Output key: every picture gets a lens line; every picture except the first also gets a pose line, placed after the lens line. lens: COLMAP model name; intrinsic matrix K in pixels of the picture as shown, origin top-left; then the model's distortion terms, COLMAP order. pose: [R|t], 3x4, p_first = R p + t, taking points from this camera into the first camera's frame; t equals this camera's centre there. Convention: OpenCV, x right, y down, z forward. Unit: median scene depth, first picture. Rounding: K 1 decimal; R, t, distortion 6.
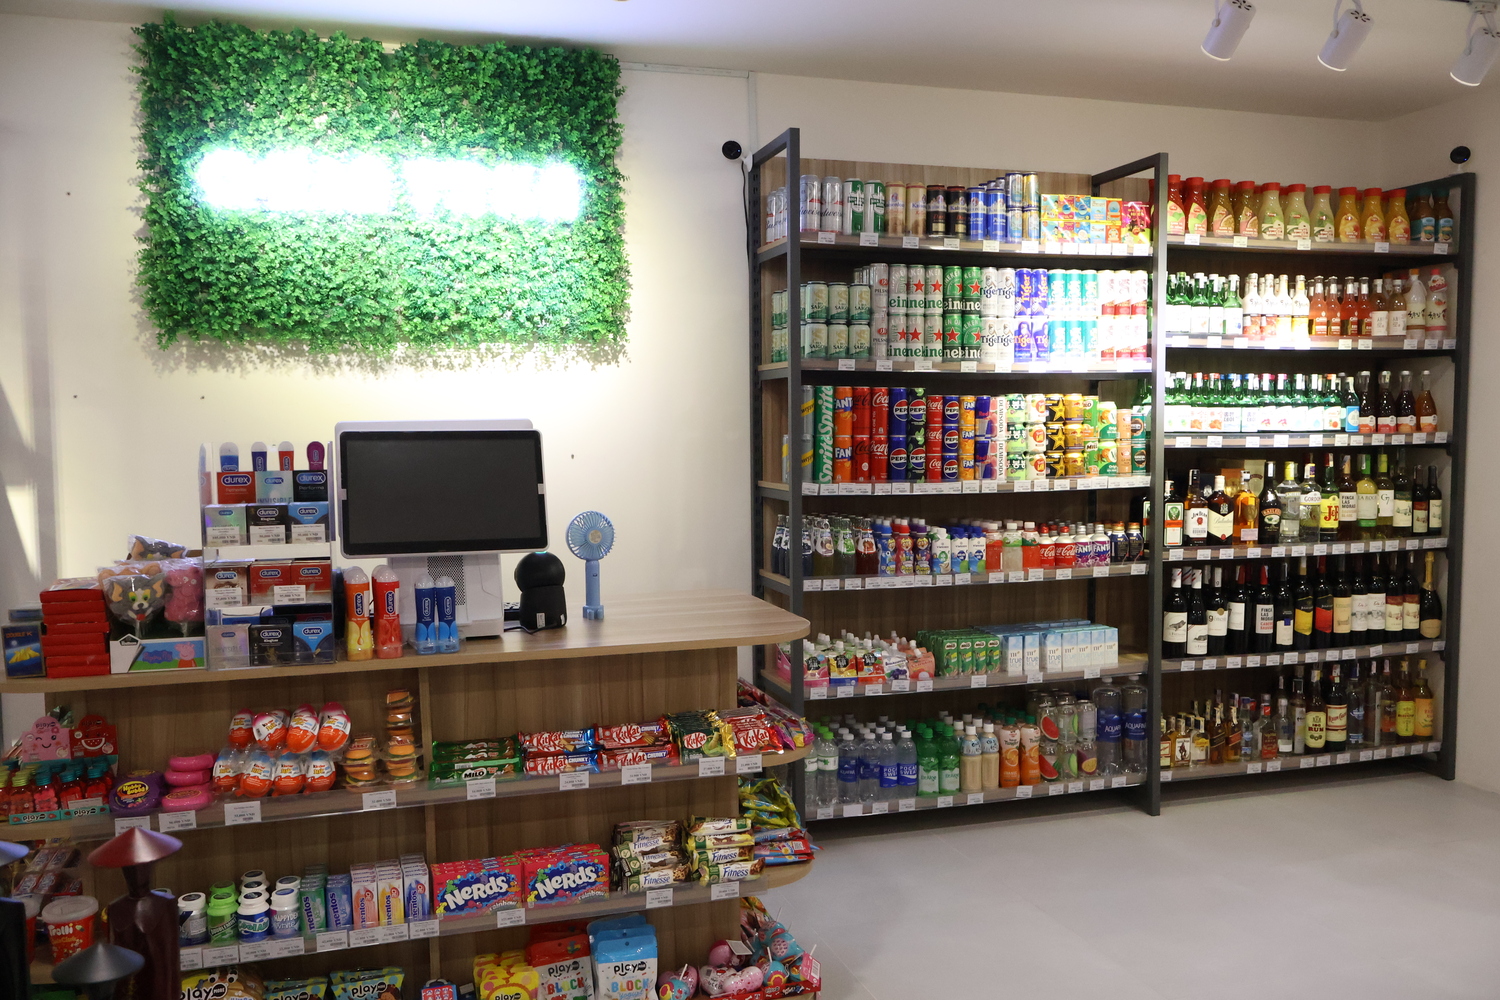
lens RADIAL K [[1258.9, 0, 745.4], [0, 1258.9, 505.1], [0, 0, 1]] dist [0.006315, -0.002260]
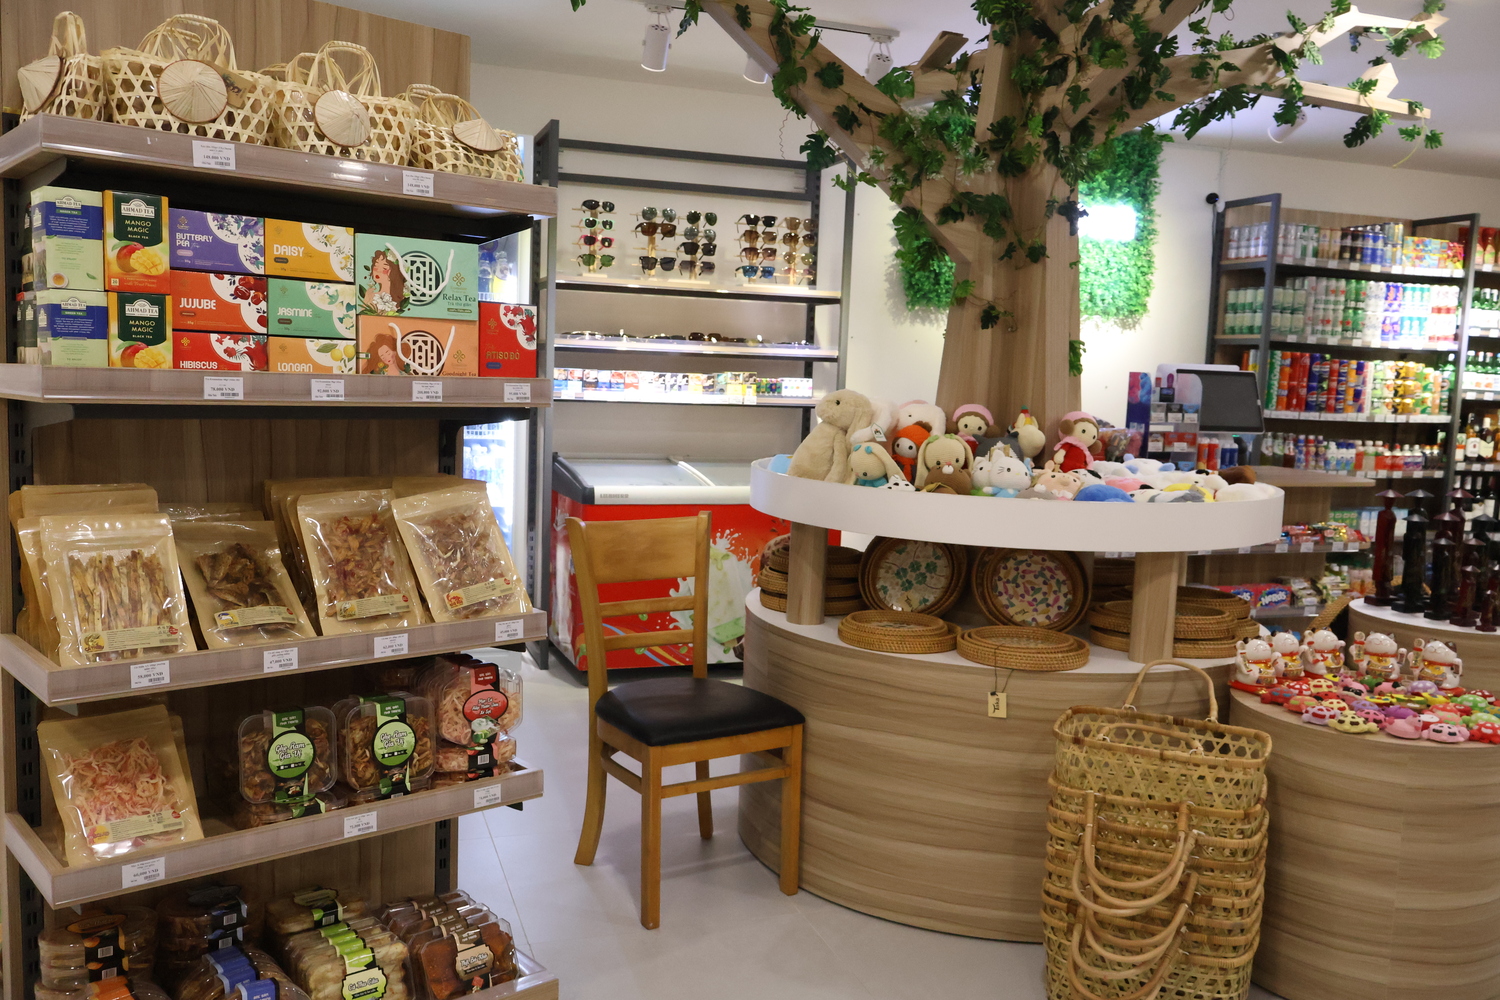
lens RADIAL K [[1258.9, 0, 754.8], [0, 1258.9, 498.6], [0, 0, 1]] dist [0.006315, -0.002260]
pose [[0.998505, 0.042336, 0.034566, -0.635505], [-0.043716, 0.998235, 0.040204, 0.058113], [-0.032803, -0.041655, 0.998593, -0.592977]]
